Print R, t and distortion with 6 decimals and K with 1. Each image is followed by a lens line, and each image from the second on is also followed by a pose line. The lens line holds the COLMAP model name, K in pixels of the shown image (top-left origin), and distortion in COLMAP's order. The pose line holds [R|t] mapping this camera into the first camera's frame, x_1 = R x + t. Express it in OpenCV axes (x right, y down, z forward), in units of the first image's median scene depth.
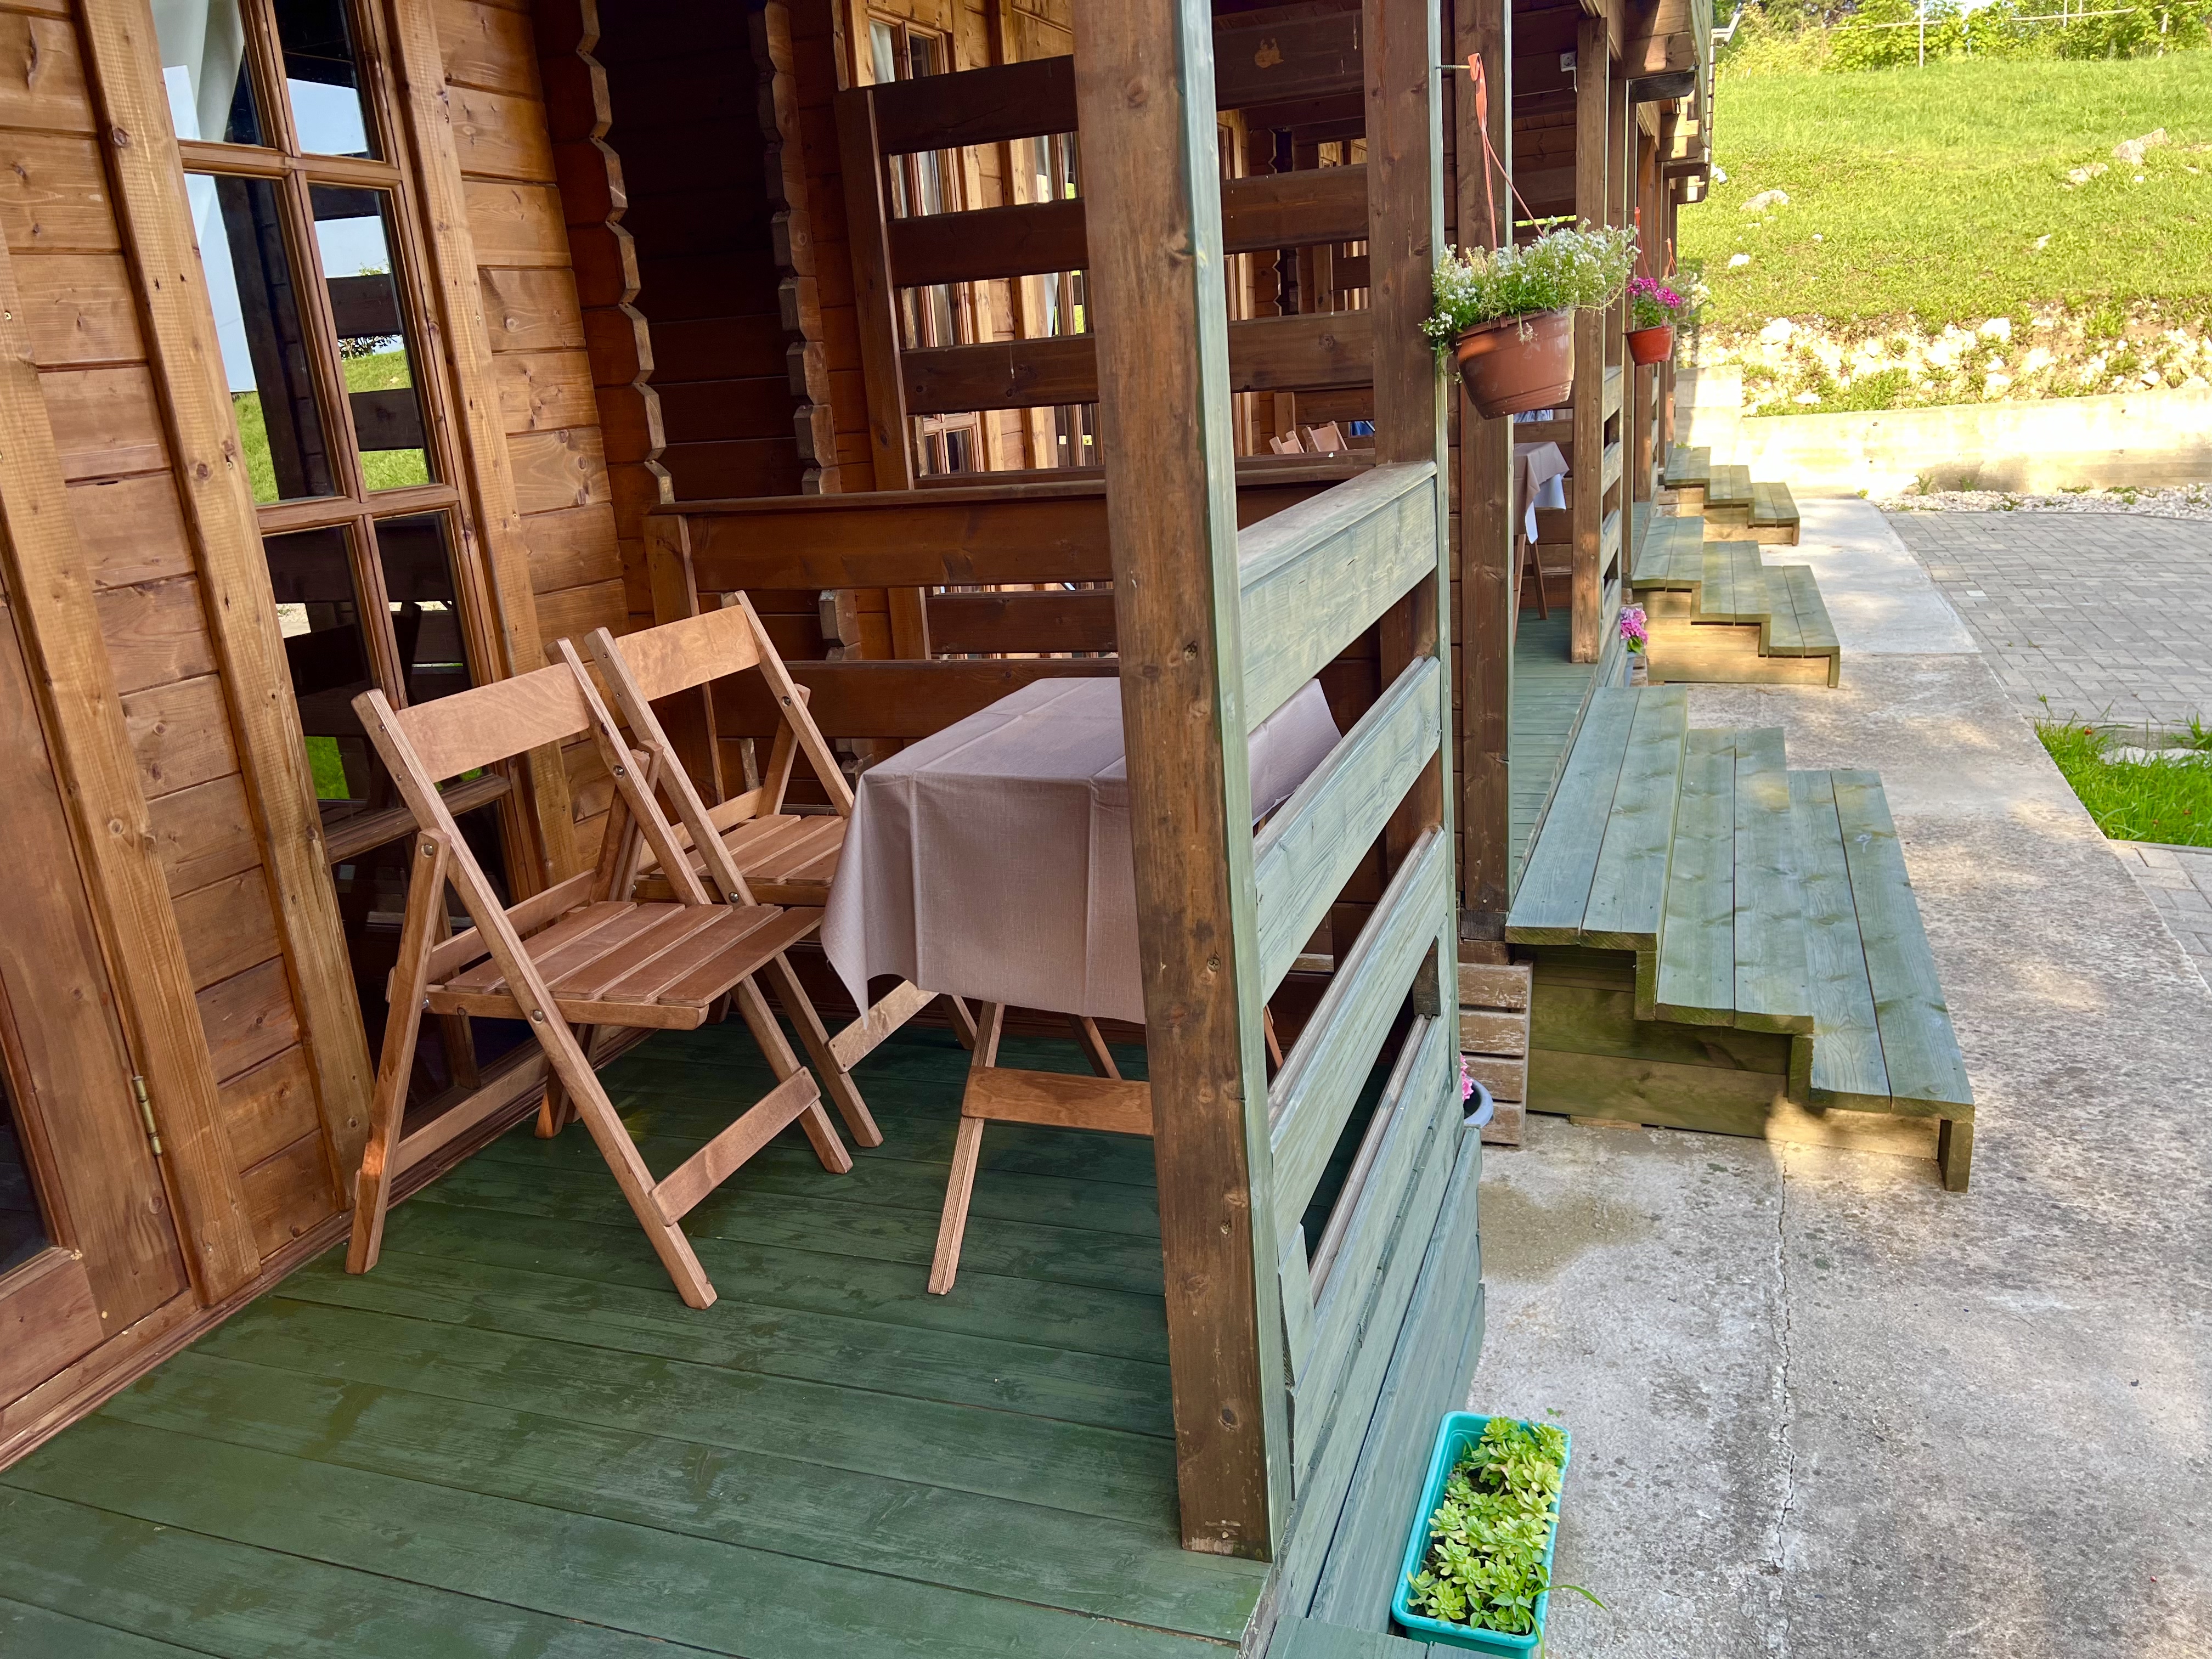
lens RADIAL K [[1704.9, 0, 1106.0], [0, 1704.9, 829.5], [0, 0, 1]] dist [0.046459, -0.005202]
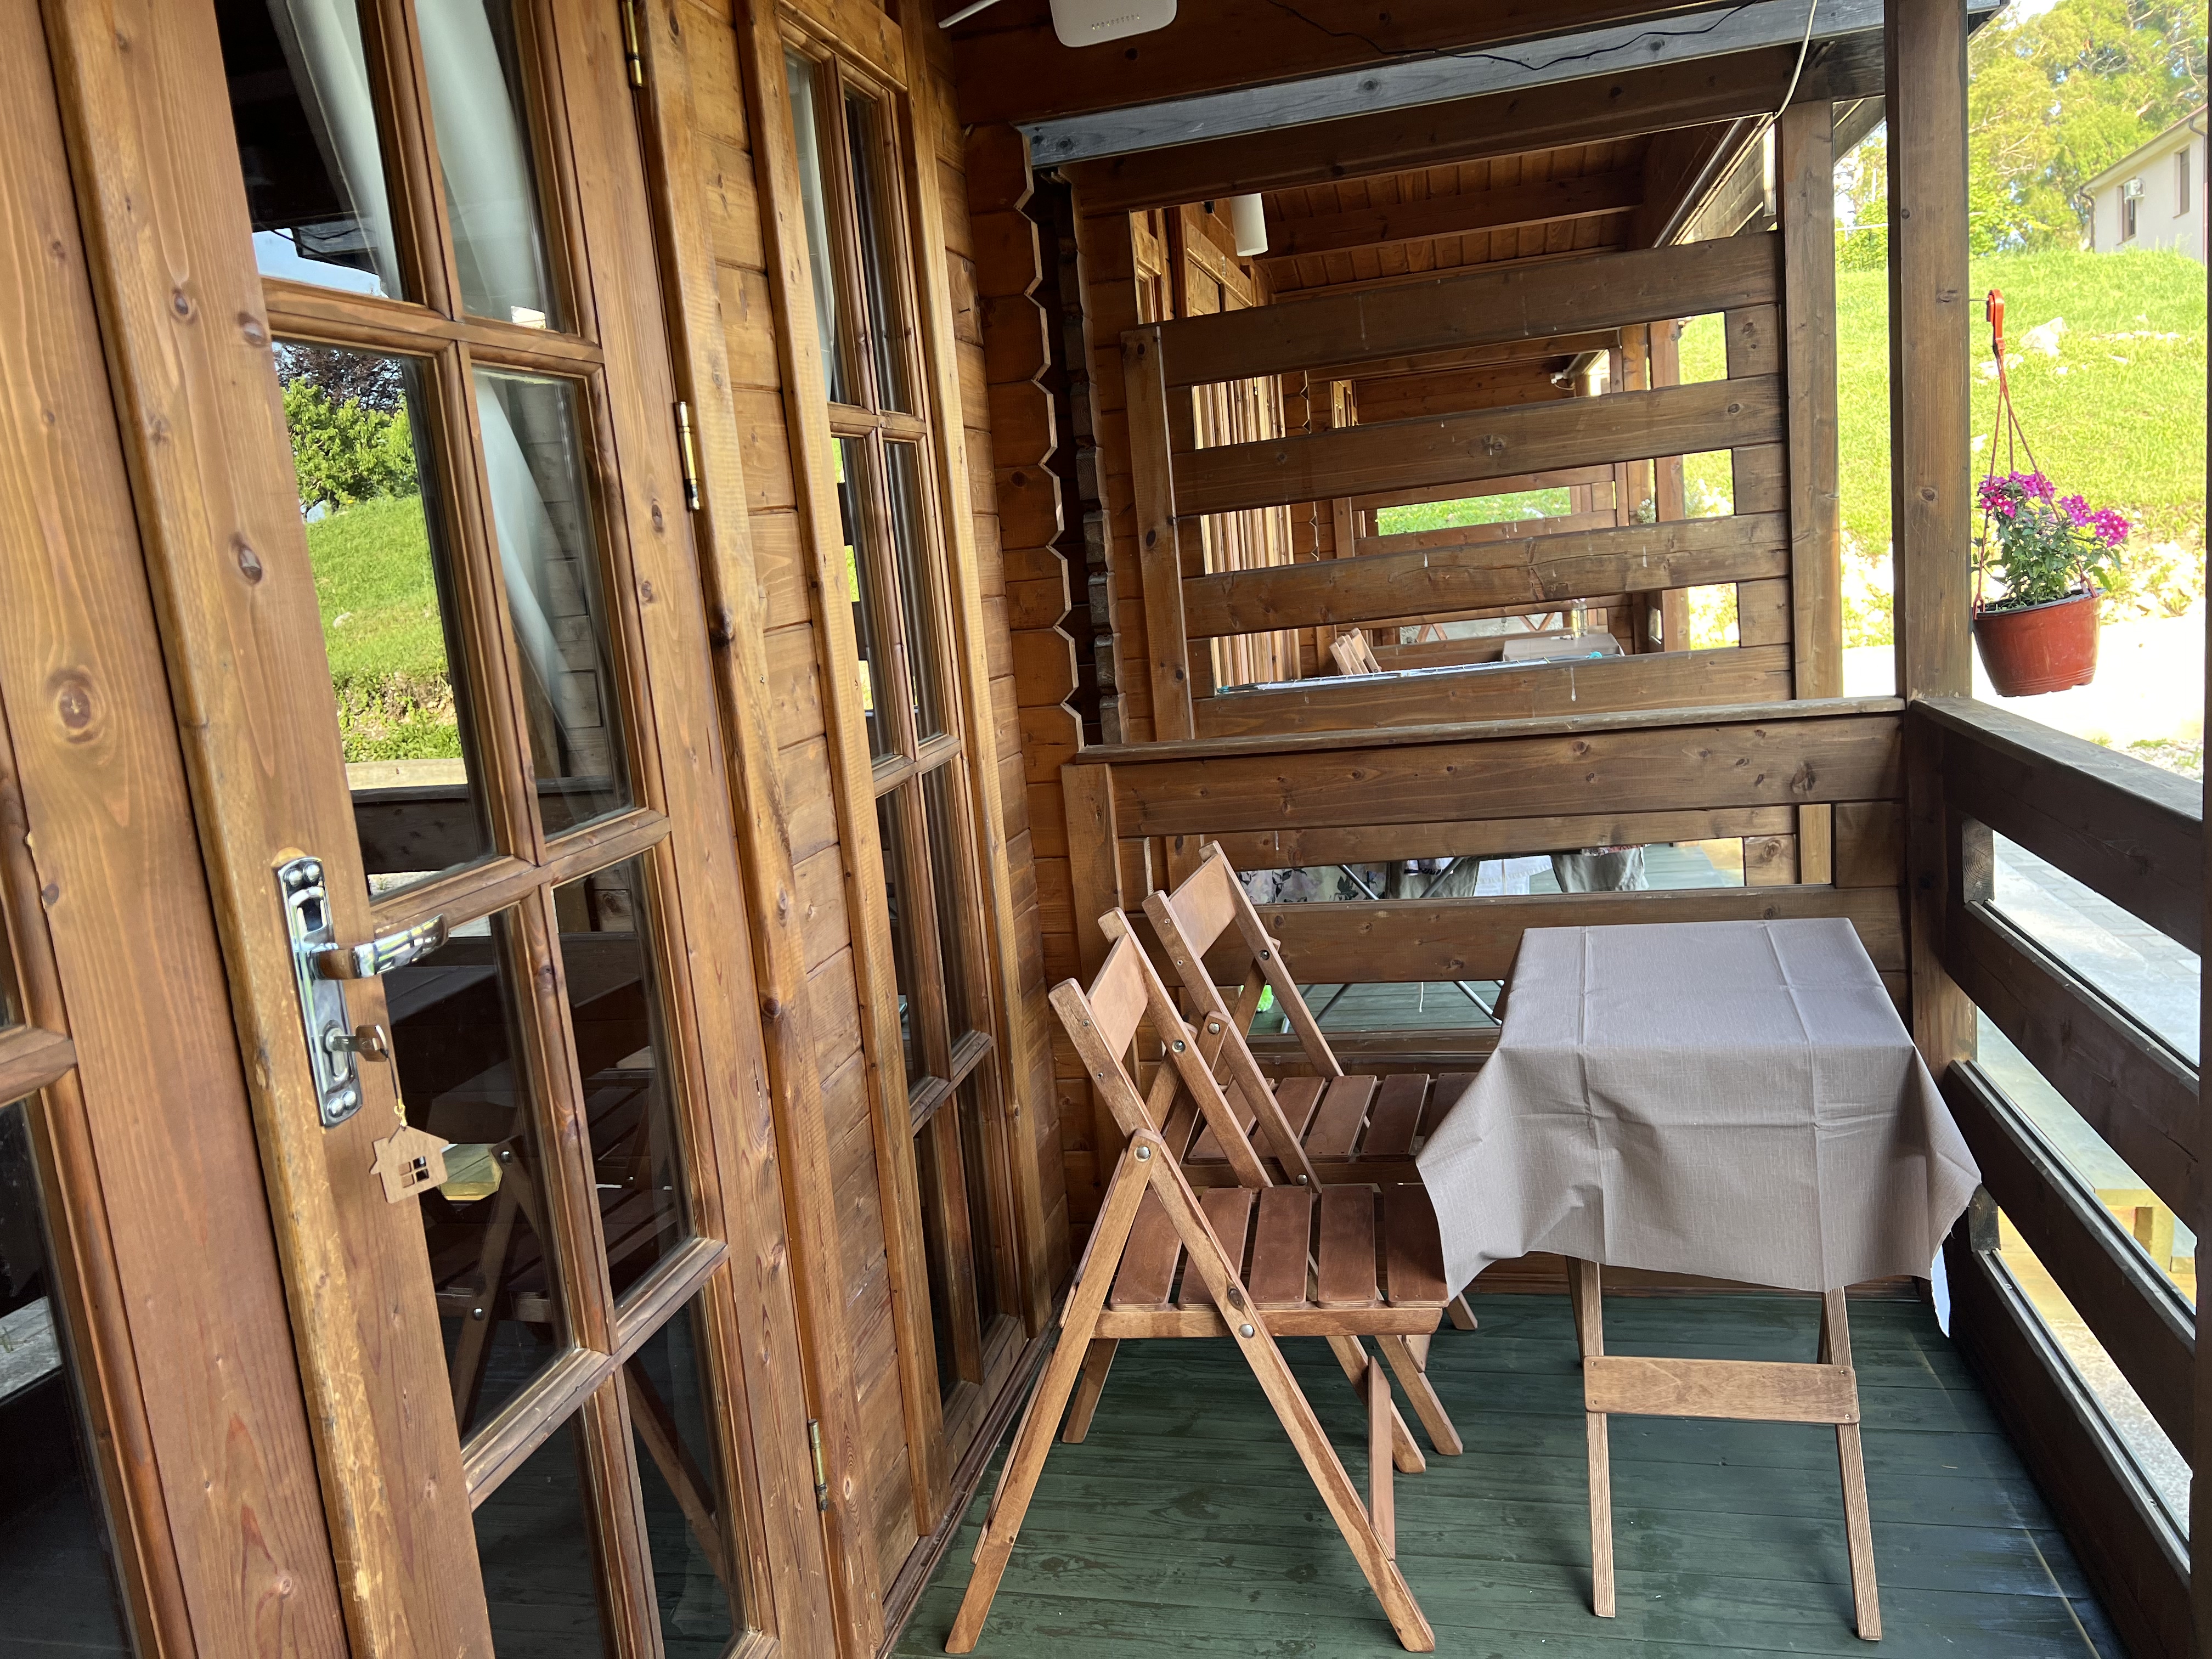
lens RADIAL K [[1704.9, 0, 1106.0], [0, 1704.9, 829.5], [0, 0, 1]] dist [0.046459, -0.005202]
pose [[0.992616, -0.041914, 0.113829, 0.028207], [0.055397, 0.991468, -0.117995, -0.087406], [-0.107912, 0.123430, 0.986469, 0.274111]]
